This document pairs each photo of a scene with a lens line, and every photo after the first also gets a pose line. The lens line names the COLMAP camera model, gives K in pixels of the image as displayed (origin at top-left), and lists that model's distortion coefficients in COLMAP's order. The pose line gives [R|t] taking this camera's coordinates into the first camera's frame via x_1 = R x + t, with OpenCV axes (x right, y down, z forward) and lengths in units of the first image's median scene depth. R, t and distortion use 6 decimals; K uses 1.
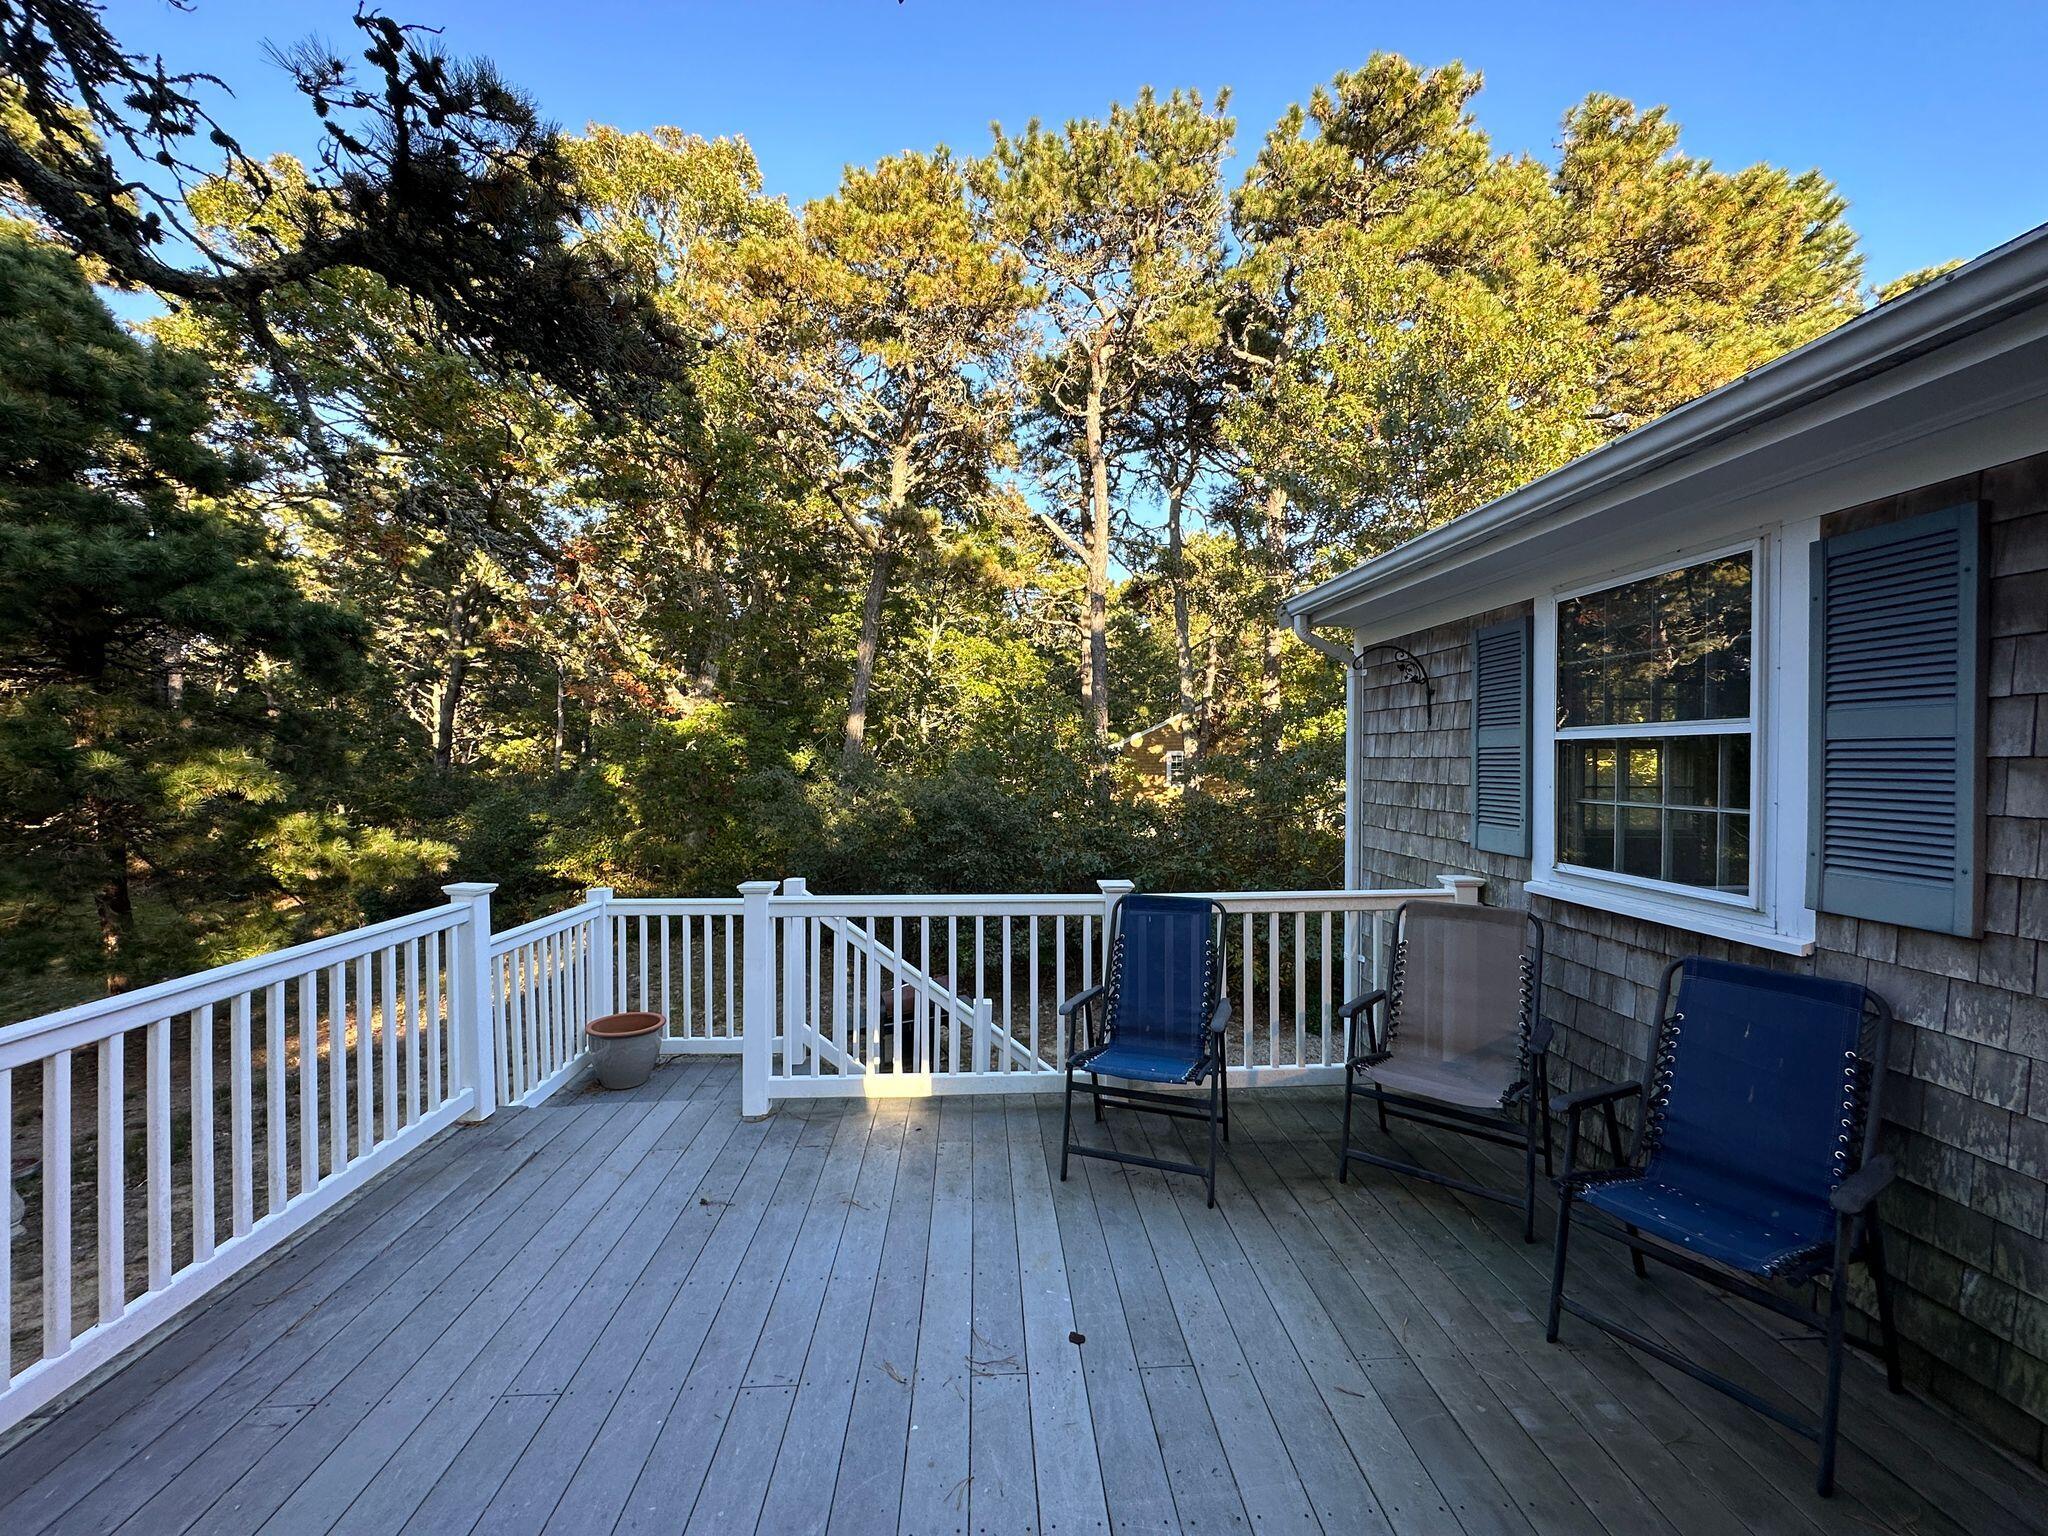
lens RADIAL K [[815.1, 0, 1024.0], [0, 815.1, 768.0], [0, 0, 1]] dist [0.000718, 0.000238]
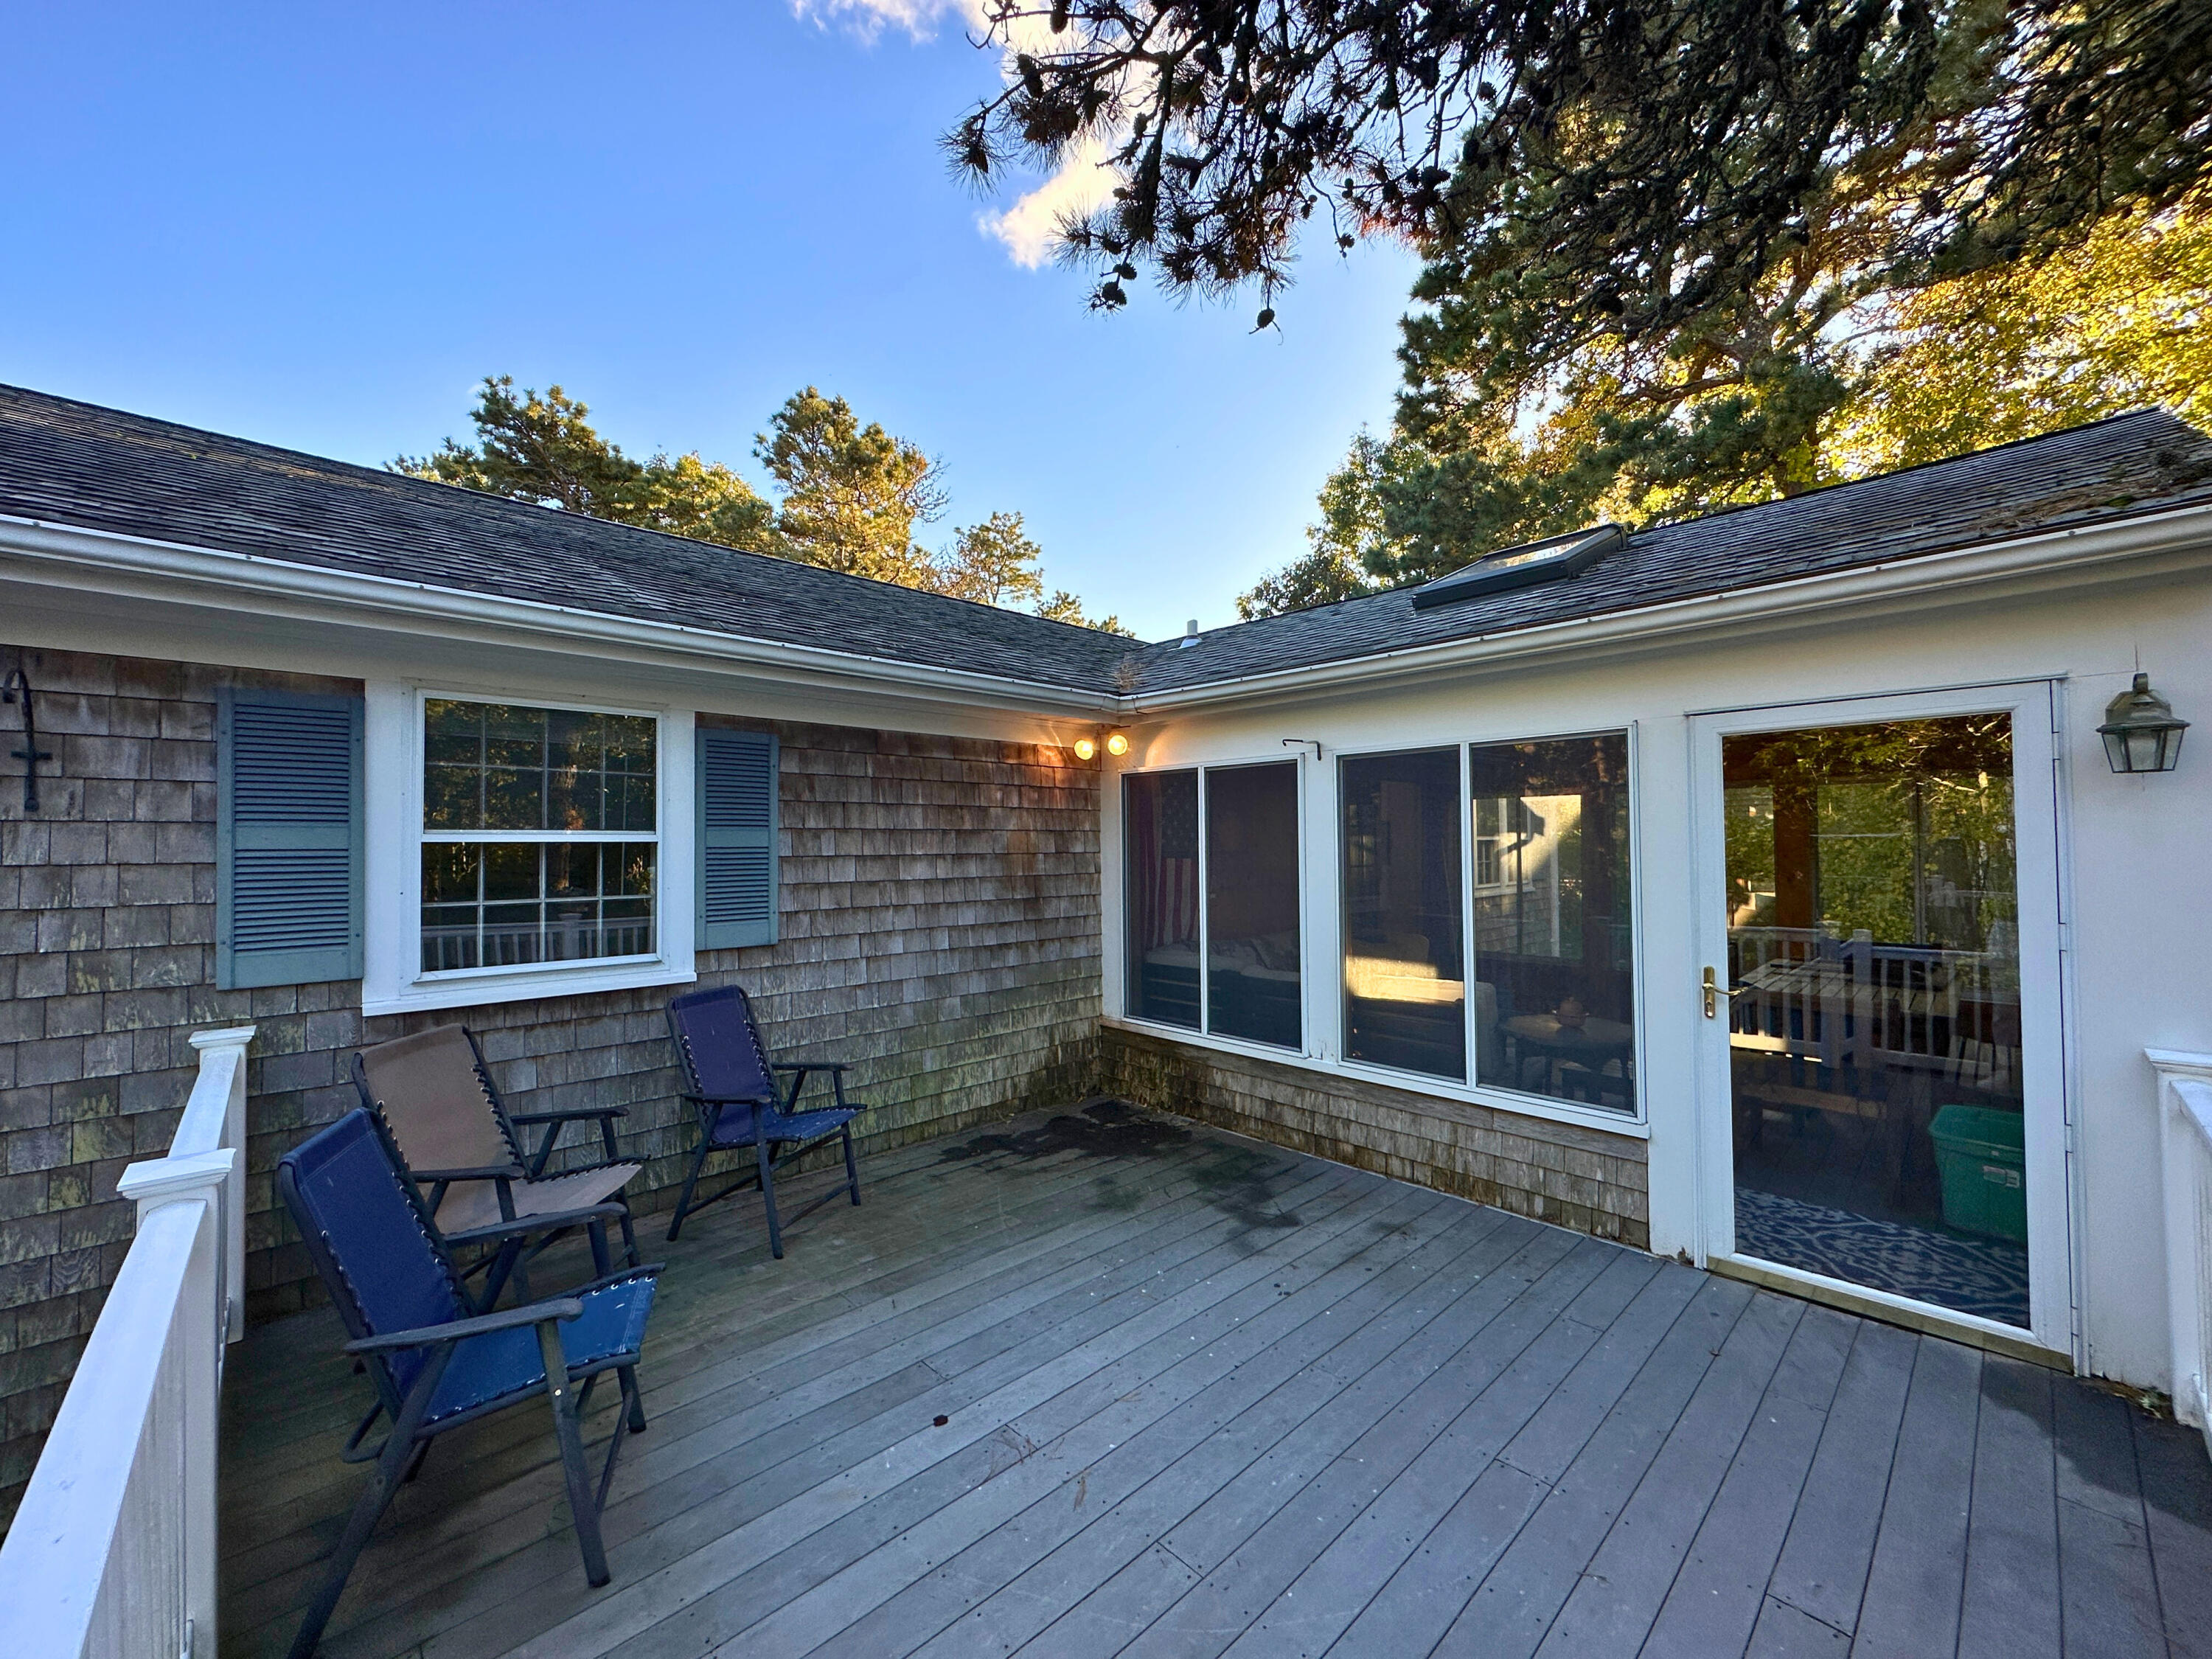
lens RADIAL K [[880.4, 0, 1106.0], [0, 880.4, 829.5], [0, 0, 1]] dist [0.000718, 0.000238]
pose [[-0.643296, 0.020139, 0.765352, -0.863397], [0.014022, 0.999796, -0.014522, -0.032223], [-0.765489, 0.001390, -0.643448, 1.424186]]
